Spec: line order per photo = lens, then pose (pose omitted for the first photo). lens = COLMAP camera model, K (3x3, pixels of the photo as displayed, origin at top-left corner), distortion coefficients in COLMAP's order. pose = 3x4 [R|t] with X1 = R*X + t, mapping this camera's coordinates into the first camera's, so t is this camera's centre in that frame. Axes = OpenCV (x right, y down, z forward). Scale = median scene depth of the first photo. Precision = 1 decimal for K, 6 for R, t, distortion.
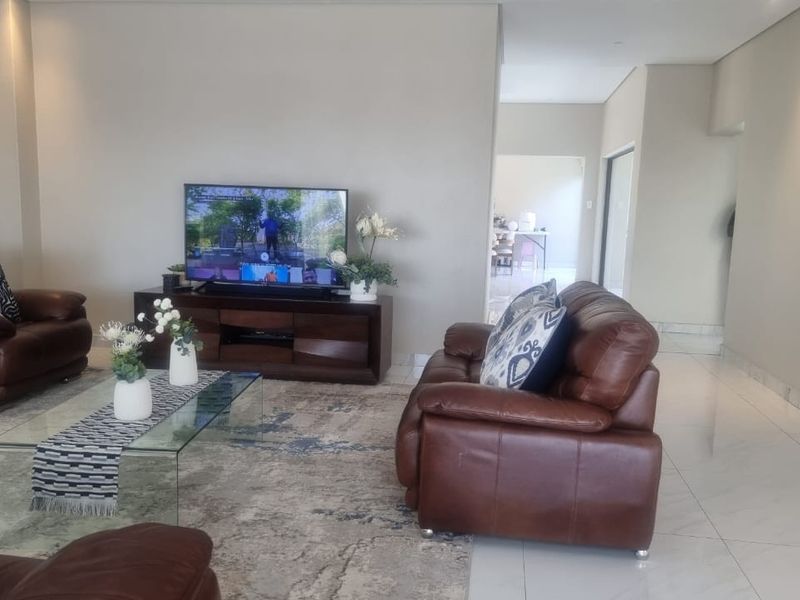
lens RADIAL K [[756.4, 0, 402.2], [0, 756.4, 300.8], [0, 0, 1]] dist [0.070428, 0.000000]
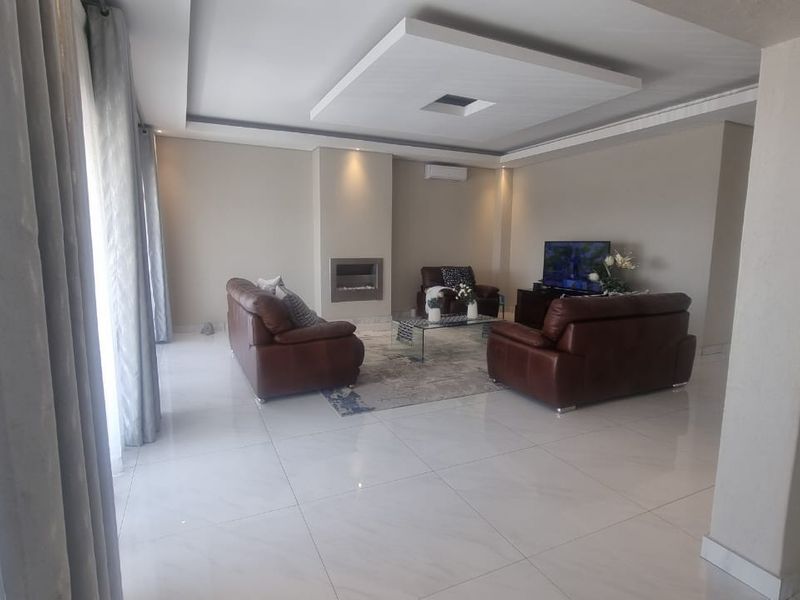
lens RADIAL K [[455.0, 0, 401.2], [0, 455.0, 301.5], [0, 0, 1]] dist [0.000123, -0.000695]
pose [[0.539027, 0.083634, -0.838126, 0.594876], [-0.110647, 0.993466, 0.027974, 0.025720], [0.834989, 0.077657, 0.544759, -0.031843]]
